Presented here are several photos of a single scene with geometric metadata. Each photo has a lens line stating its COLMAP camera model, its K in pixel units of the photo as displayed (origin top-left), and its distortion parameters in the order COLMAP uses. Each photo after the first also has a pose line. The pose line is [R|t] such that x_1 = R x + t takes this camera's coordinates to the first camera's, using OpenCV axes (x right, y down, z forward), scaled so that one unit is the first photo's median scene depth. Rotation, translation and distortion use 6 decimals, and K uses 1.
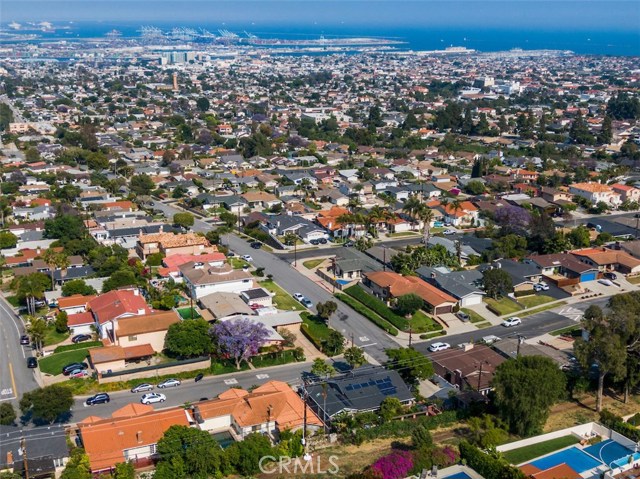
lens RADIAL K [[784.6, 0, 320.0], [0, 784.6, 239.5], [0, 0, 1]] dist [0.019912, -0.002177]
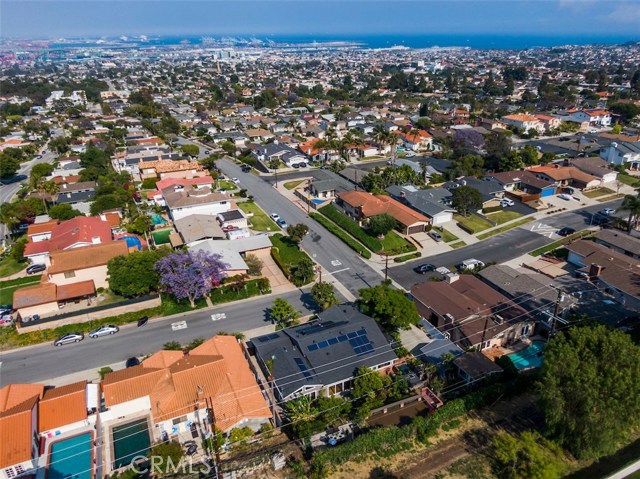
lens RADIAL K [[453.3, 0, 318.2], [0, 453.3, 241.1], [0, 0, 1]] dist [0.044544, -0.065726]
pose [[0.999817, -0.019107, 0.000748, 0.027911], [0.018753, 0.987449, 0.156823, 0.010075], [-0.003735, -0.156780, 0.987626, 0.368508]]
